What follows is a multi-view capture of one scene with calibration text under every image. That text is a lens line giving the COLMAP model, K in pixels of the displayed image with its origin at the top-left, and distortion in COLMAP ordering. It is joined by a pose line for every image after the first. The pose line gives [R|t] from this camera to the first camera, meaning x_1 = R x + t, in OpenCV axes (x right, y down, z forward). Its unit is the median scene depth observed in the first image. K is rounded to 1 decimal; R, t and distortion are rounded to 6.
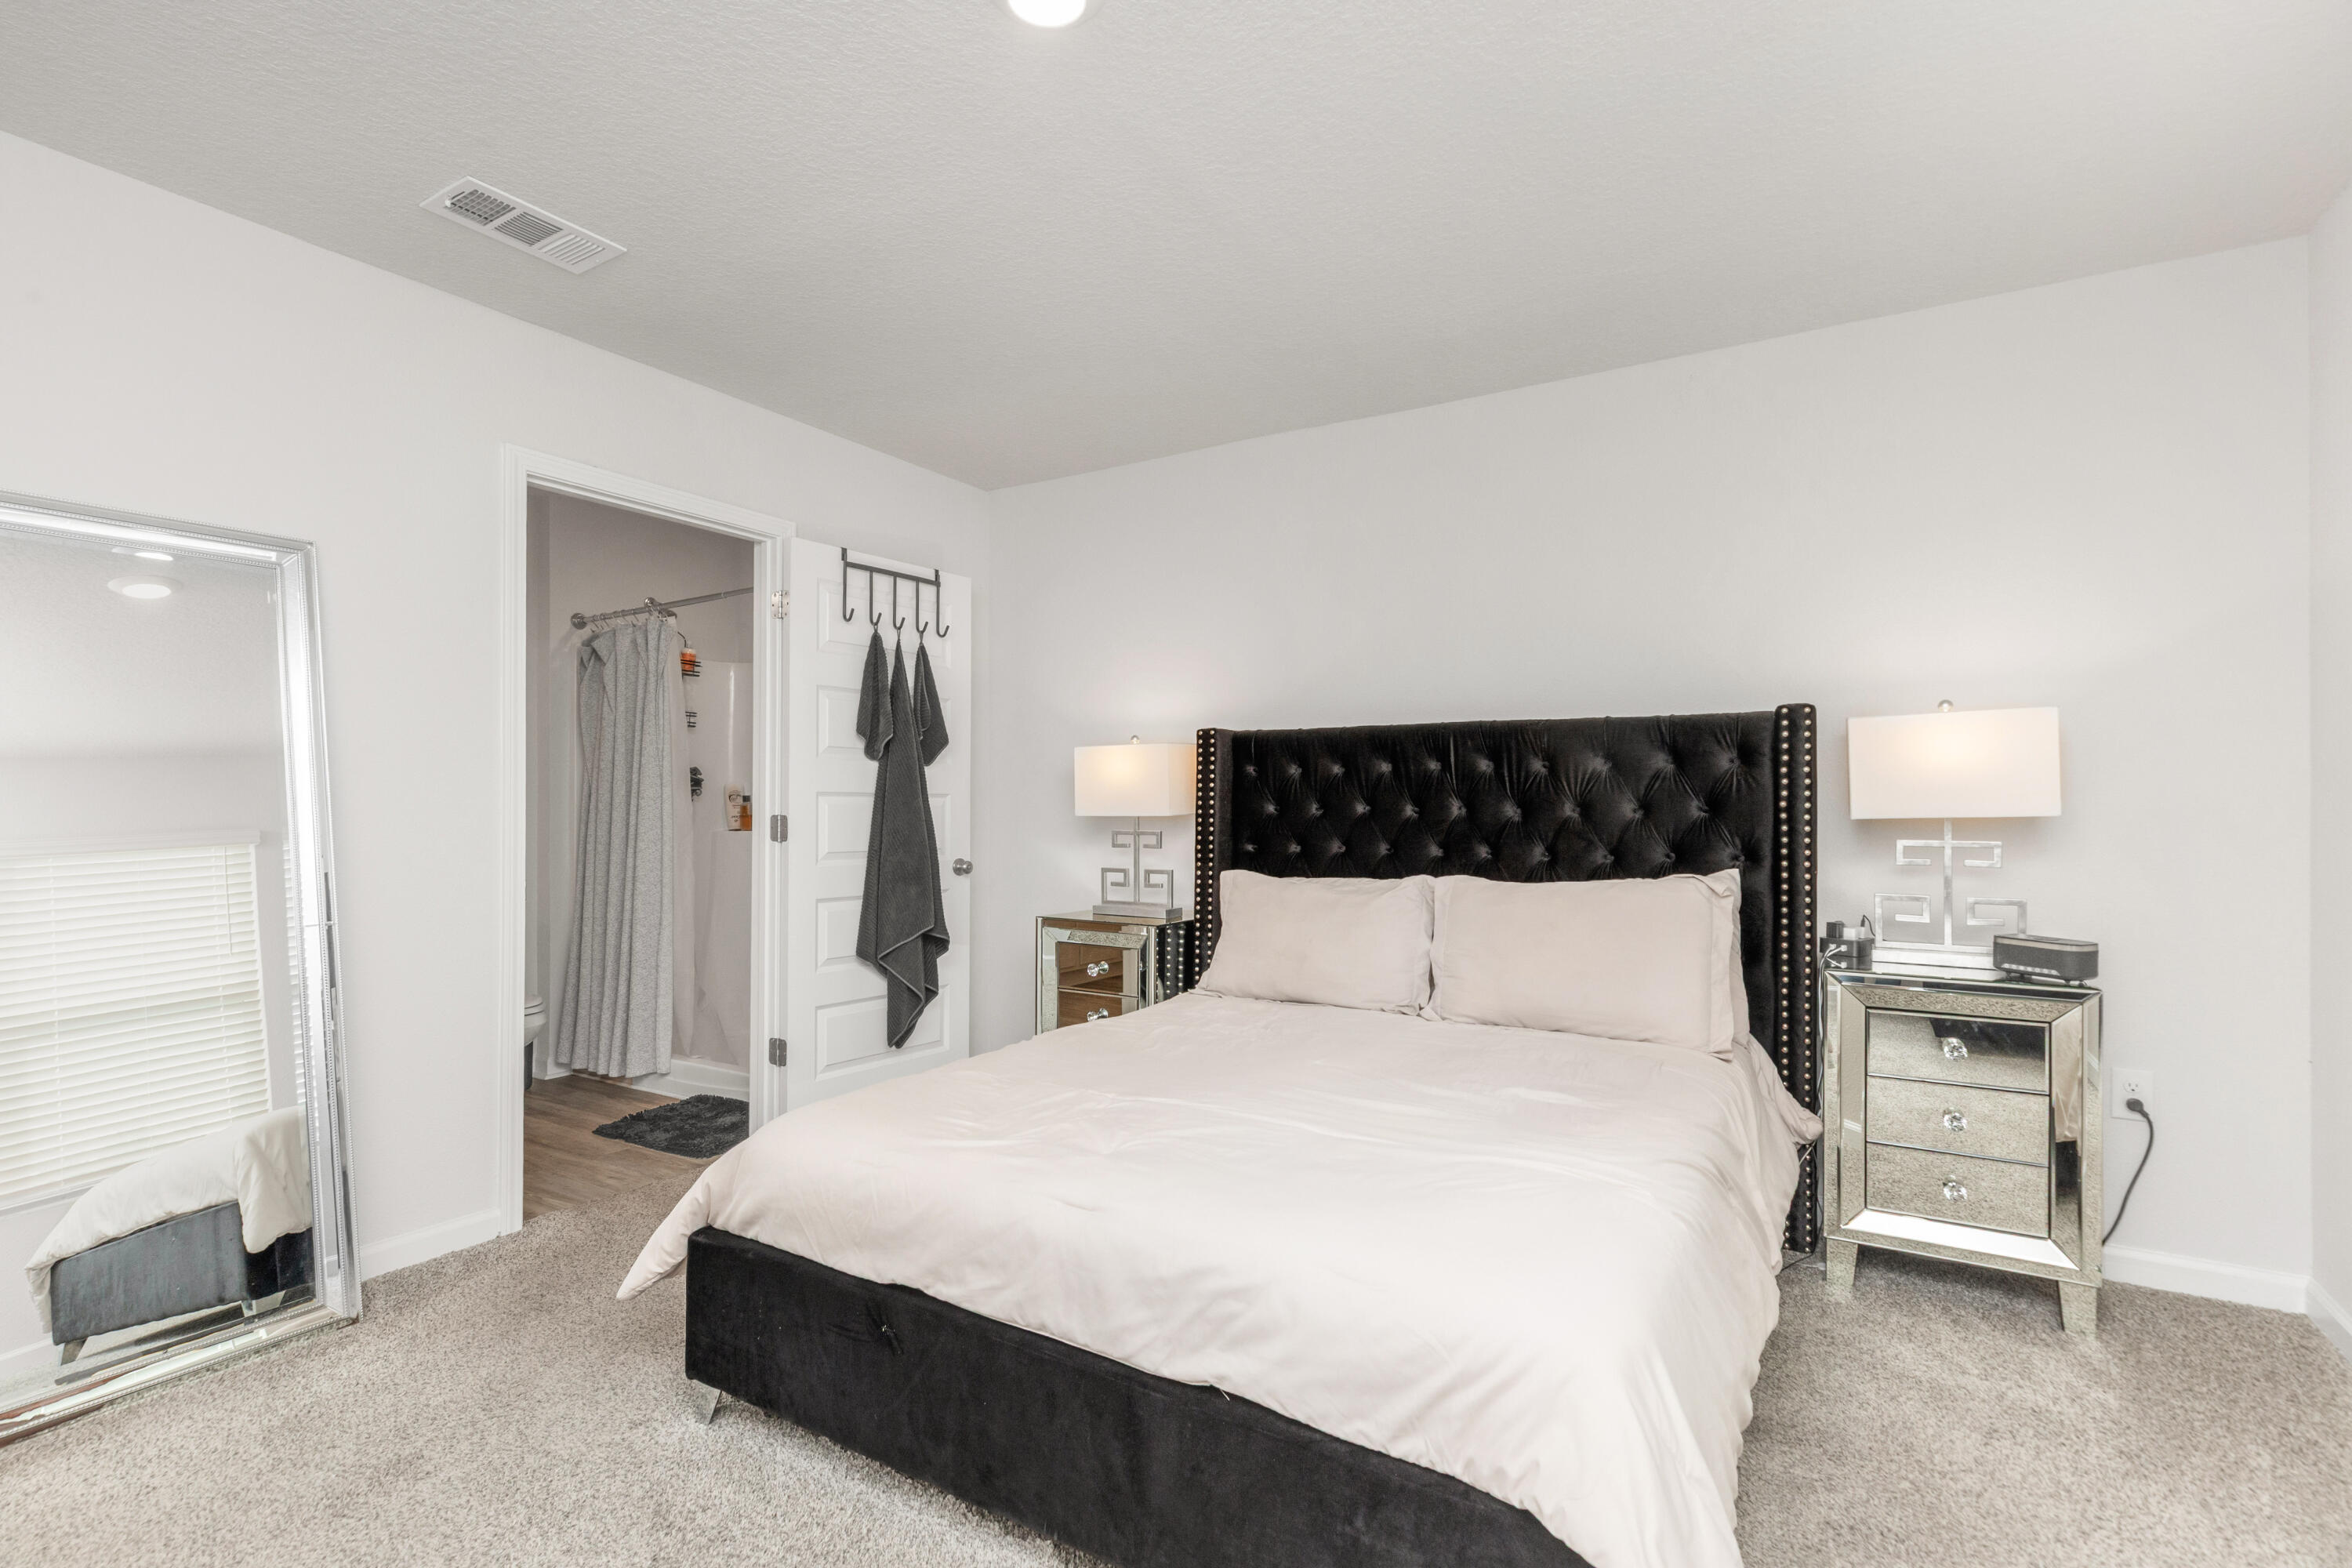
lens RADIAL K [[1094.4, 0, 1168.1], [0, 1094.4, 797.9], [0, 0, 1]] dist [0.005176, 0.000021]
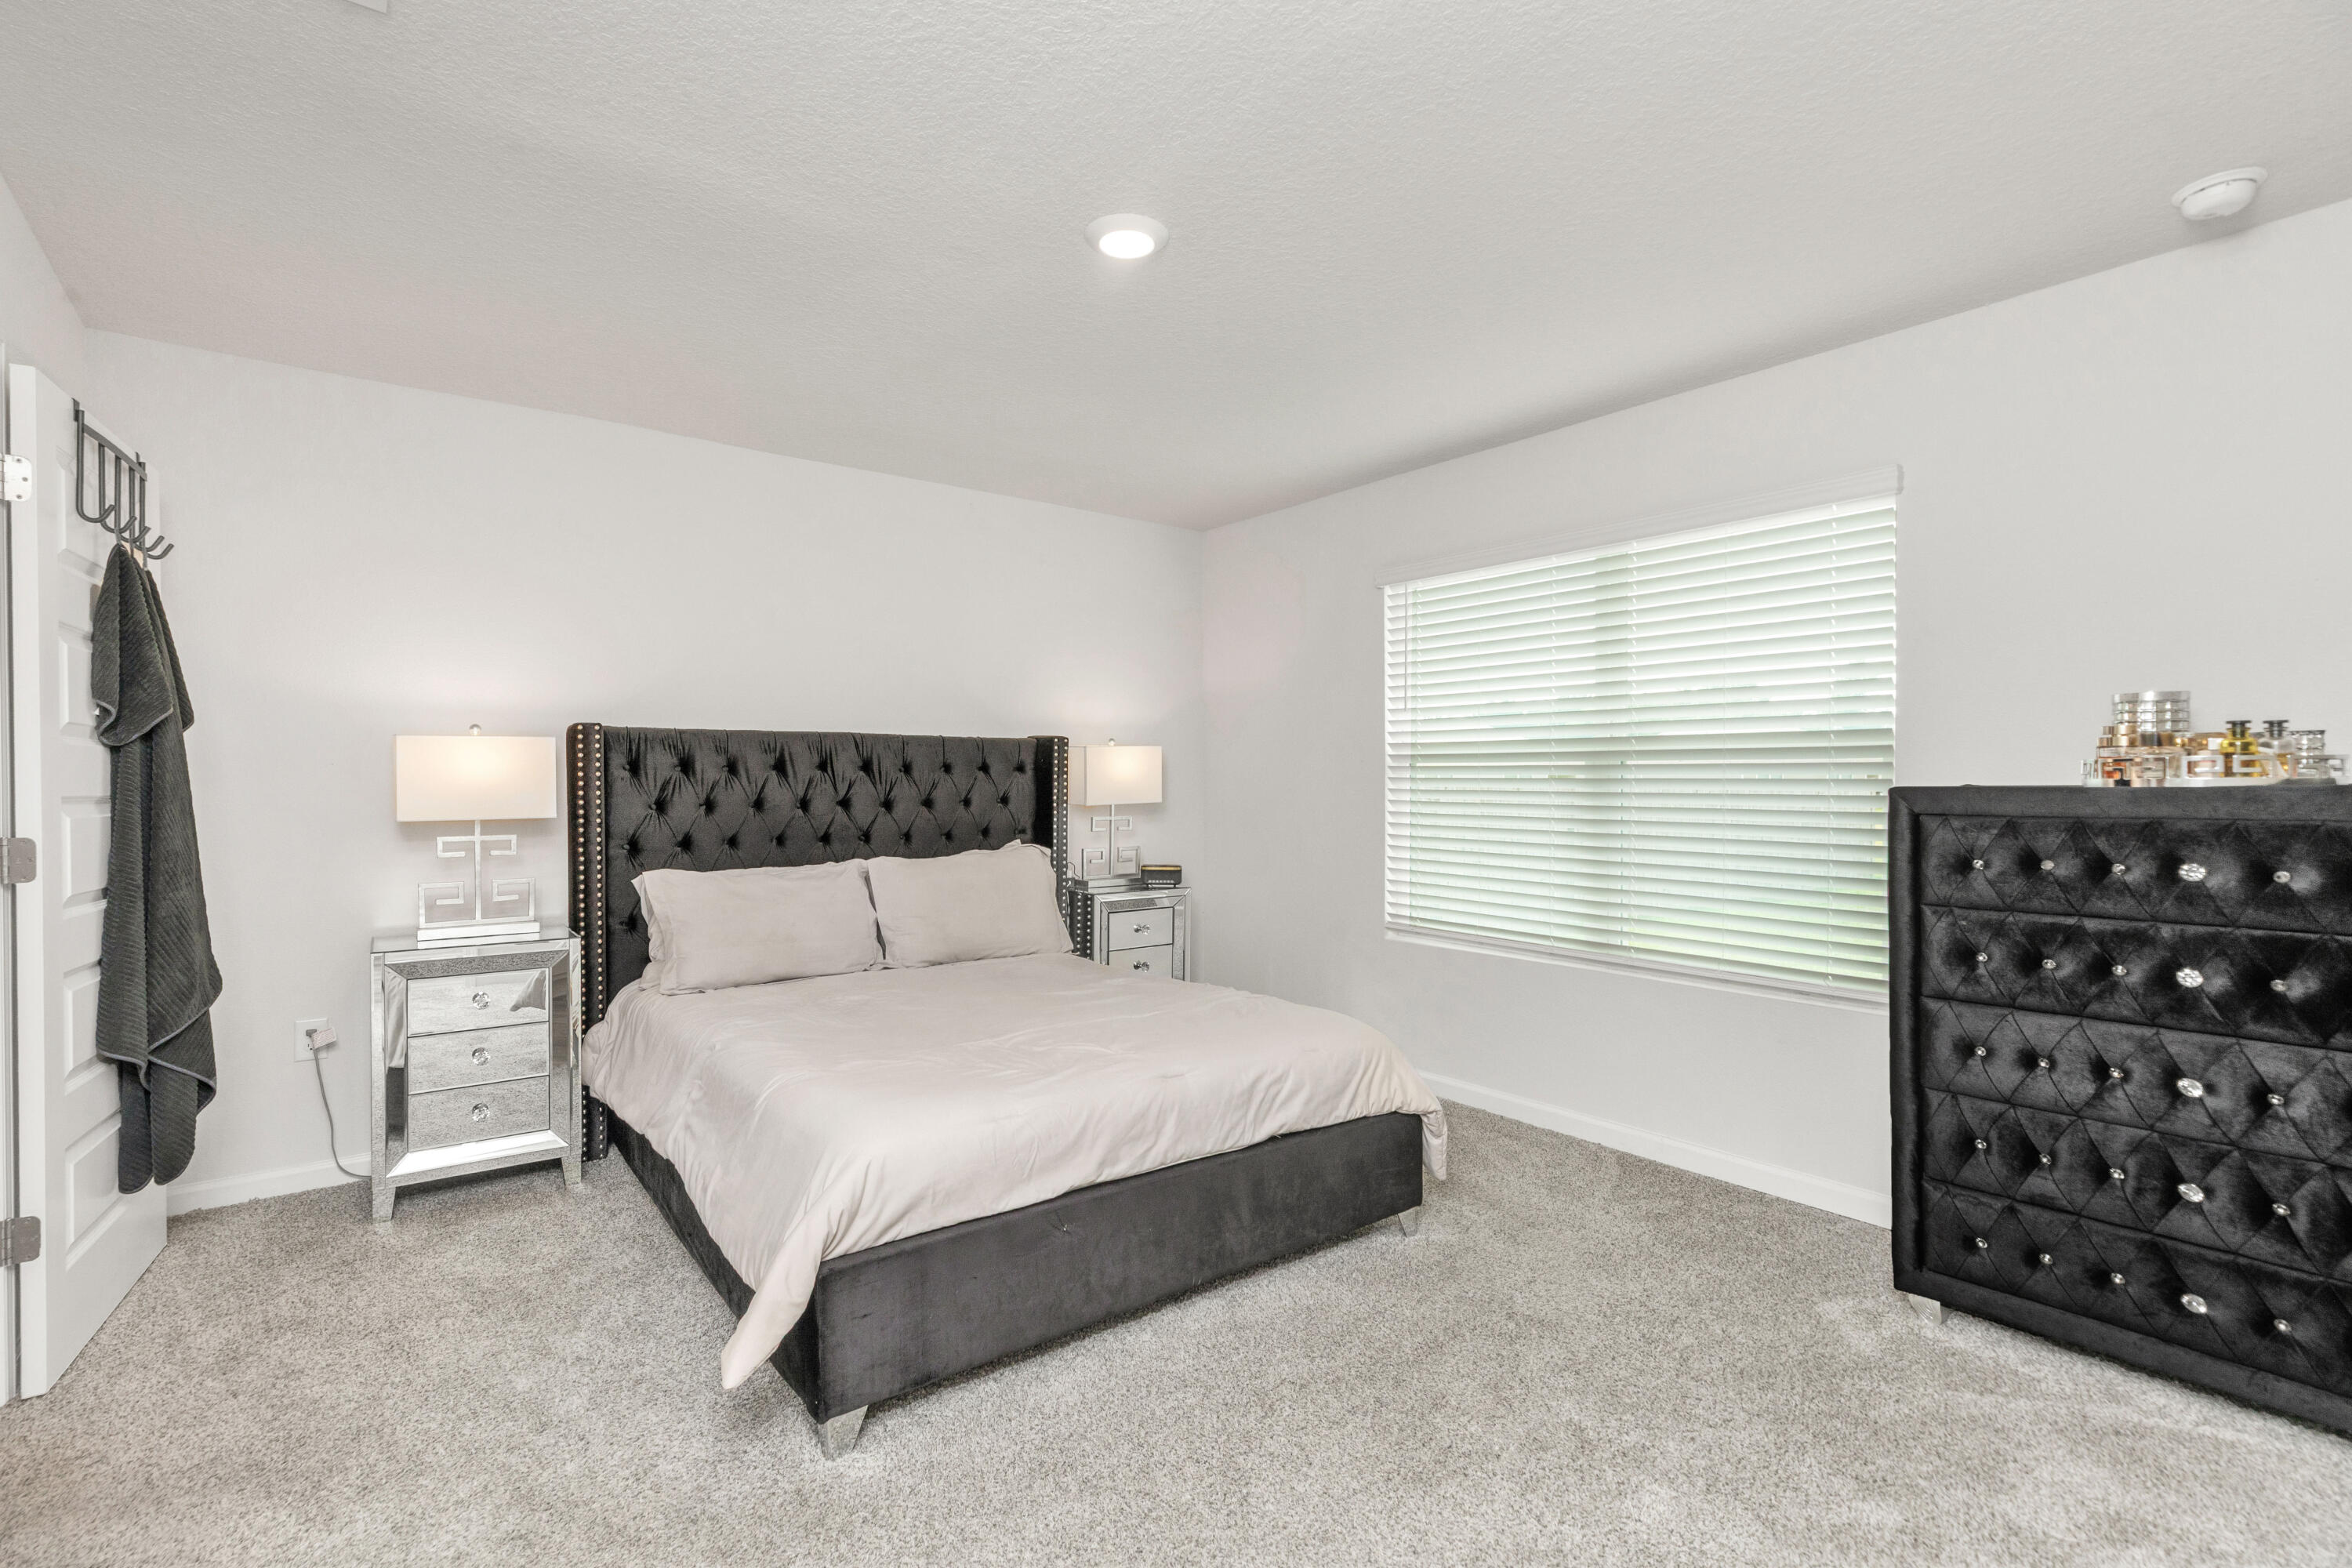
lens RADIAL K [[1050.1, 0, 1179.7], [0, 1050.1, 787.3], [0, 0, 1]] dist [0.002715, 0.000092]
pose [[0.361489, -0.006924, 0.932351, -0.640736], [-0.003528, 0.999955, 0.008794, -0.018413], [-0.932370, -0.006469, 0.361448, 0.209106]]
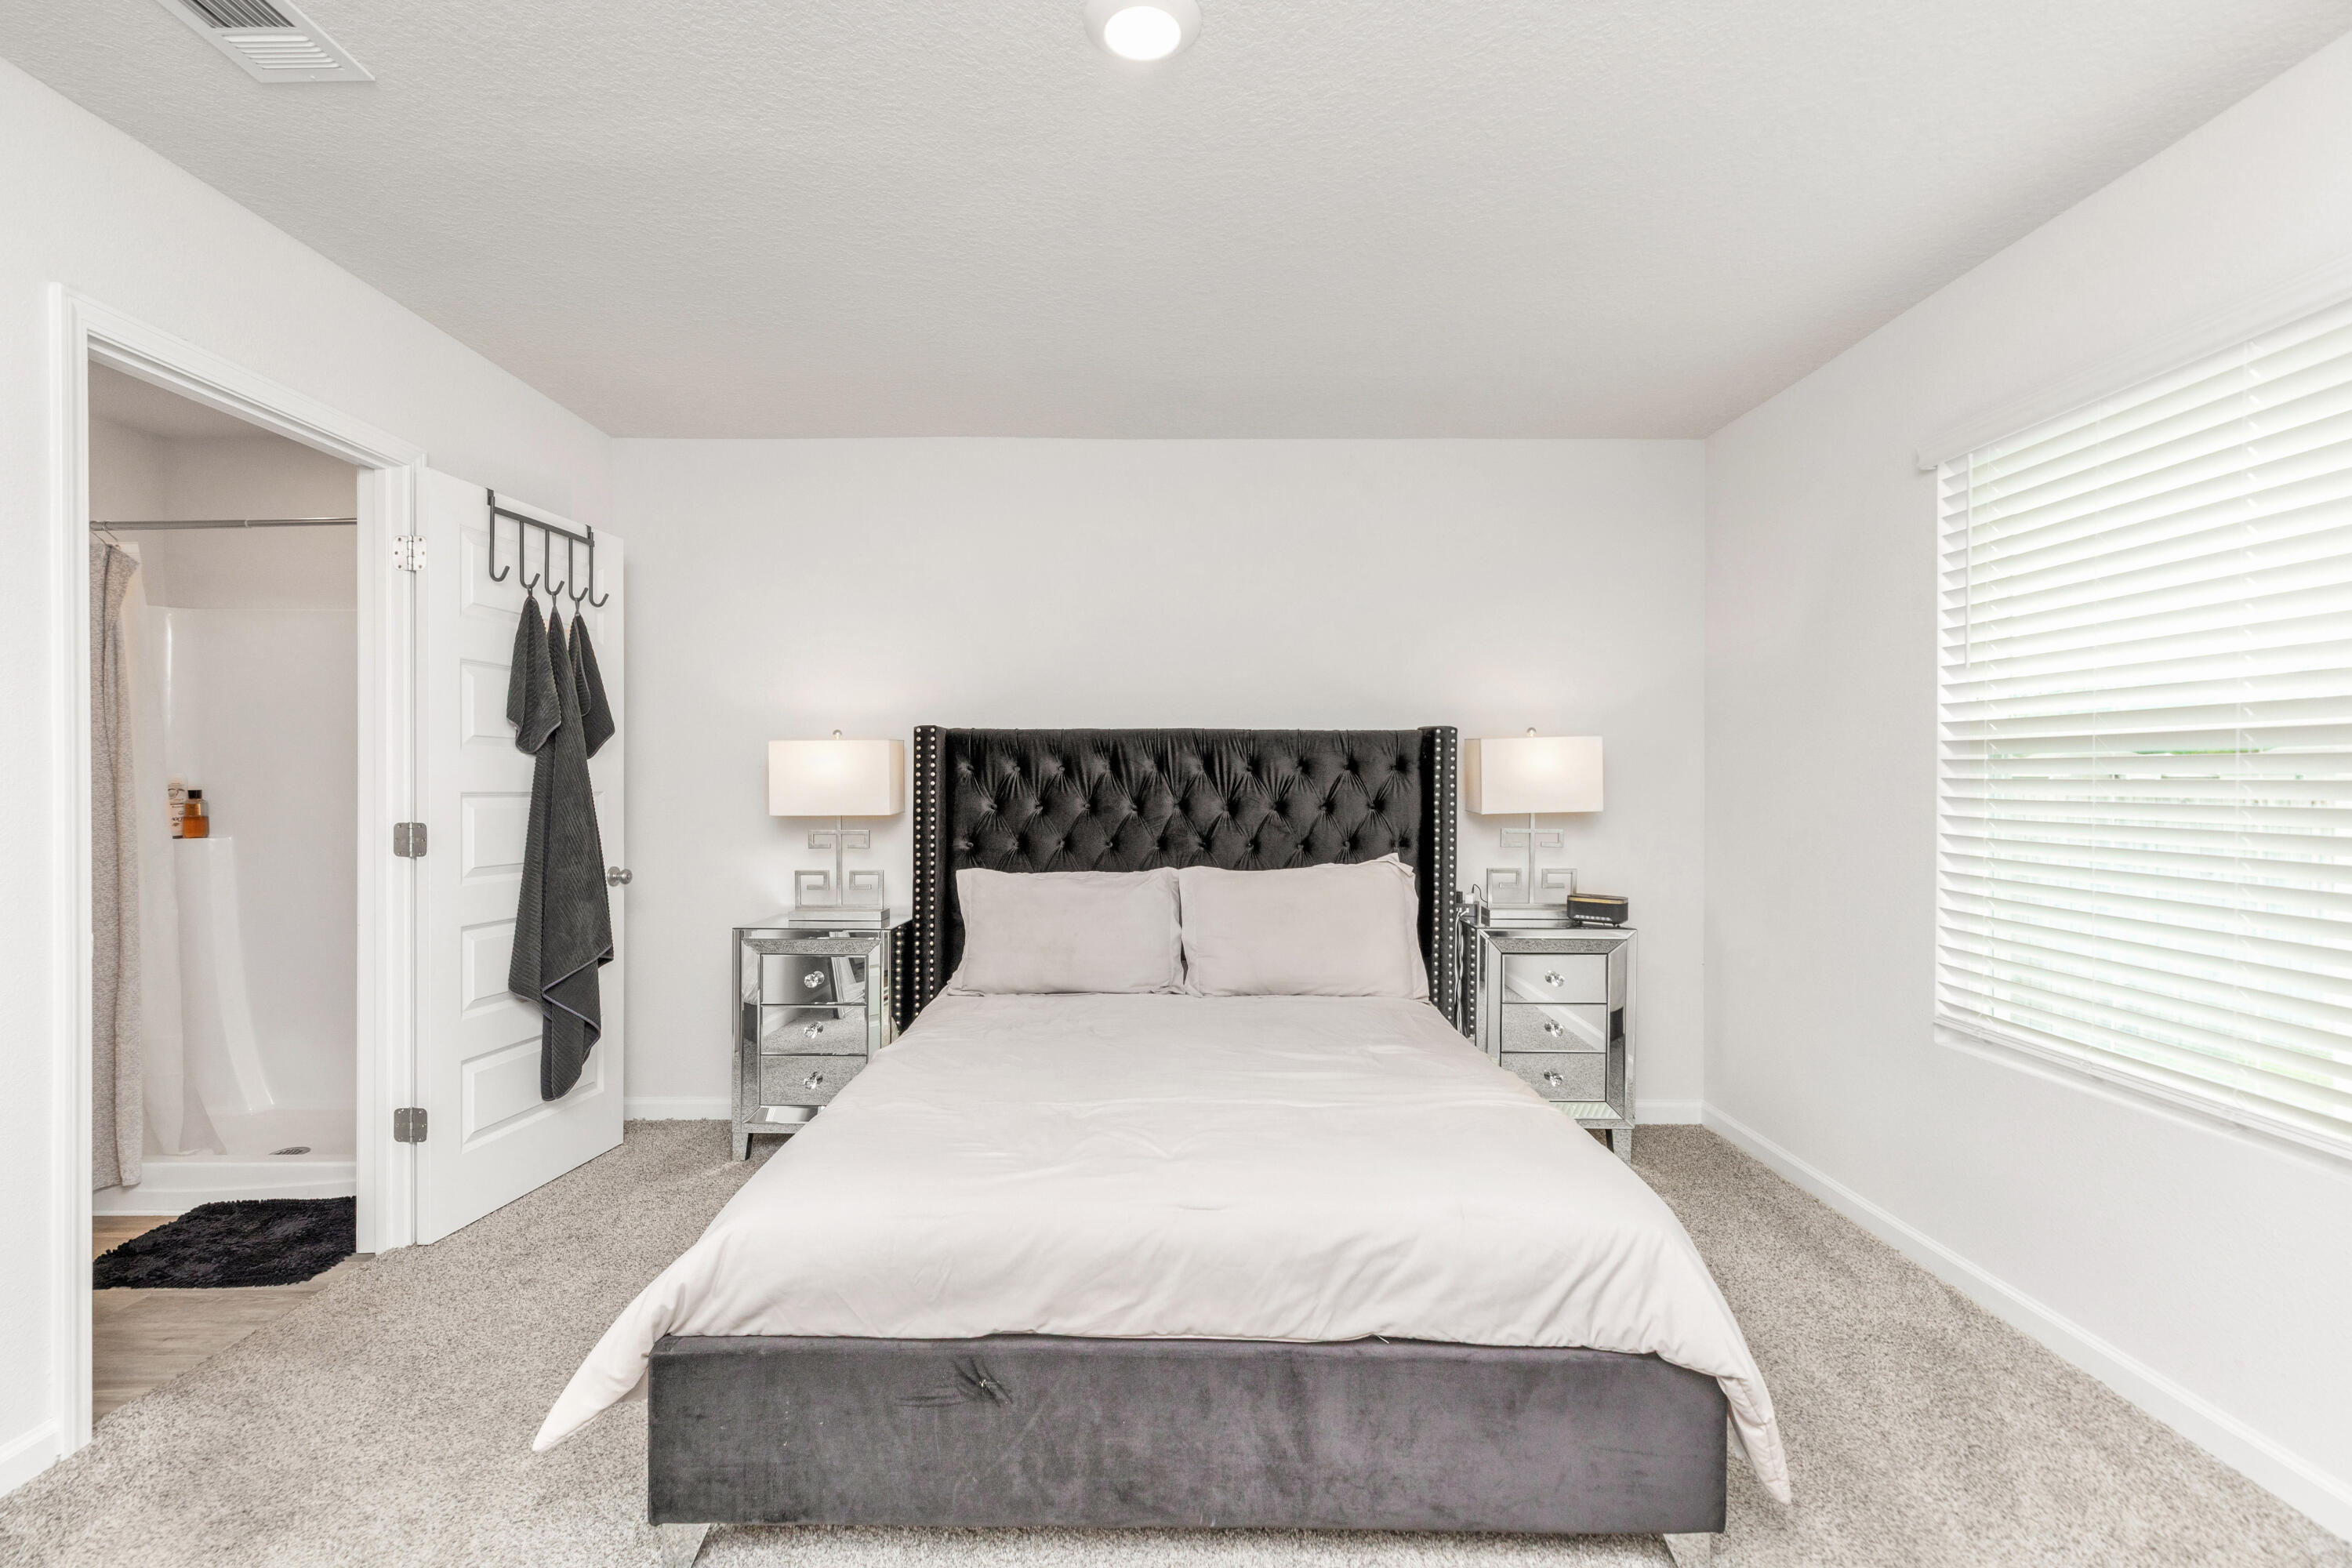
lens RADIAL K [[1066.0, 0, 1184.0], [0, 1066.0, 787.4], [0, 0, 1]] dist [0.003937, 0.000381]
pose [[0.853053, -0.001706, 0.521822, -0.277307], [-0.003871, 0.999946, 0.009598, -0.018503], [-0.521811, -0.010208, 0.853000, 0.060614]]
